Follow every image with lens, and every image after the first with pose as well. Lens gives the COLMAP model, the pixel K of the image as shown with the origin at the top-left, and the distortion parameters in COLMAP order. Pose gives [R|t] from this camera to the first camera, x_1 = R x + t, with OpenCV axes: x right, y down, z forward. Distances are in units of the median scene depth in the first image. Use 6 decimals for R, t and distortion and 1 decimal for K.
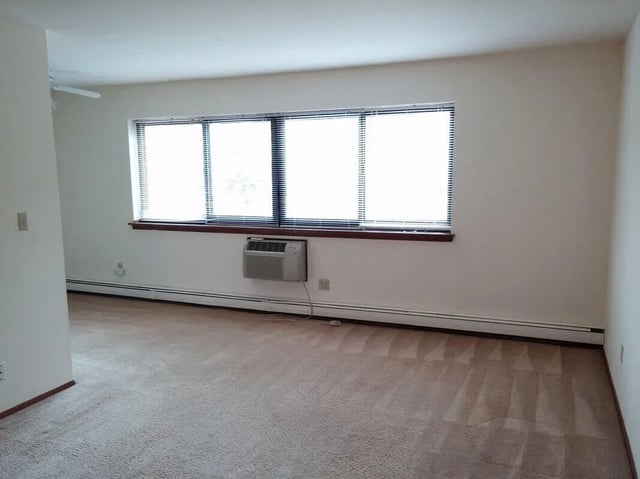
lens RADIAL K [[540.1, 0, 321.9], [0, 540.1, 239.9], [0, 0, 1]] dist [0.038183, -0.001276]
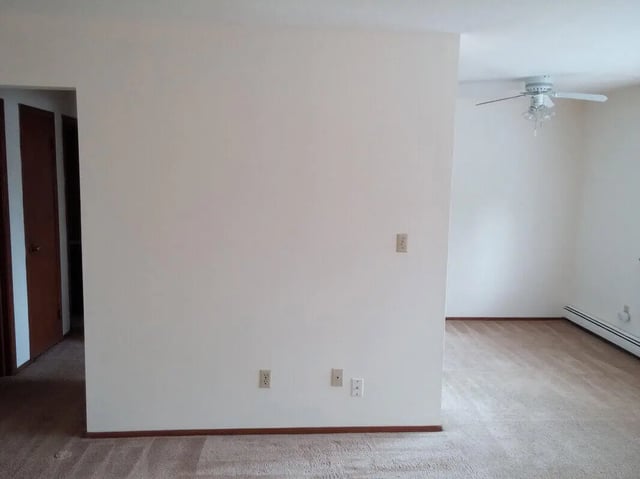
lens RADIAL K [[540.1, 0, 321.2], [0, 540.1, 238.8], [0, 0, 1]] dist [0.038183, -0.001276]
pose [[0.465031, 0.133286, -0.875204, 0.162196], [-0.150962, 0.986061, 0.069957, -0.065352], [0.872329, 0.099590, 0.478670, 0.323473]]
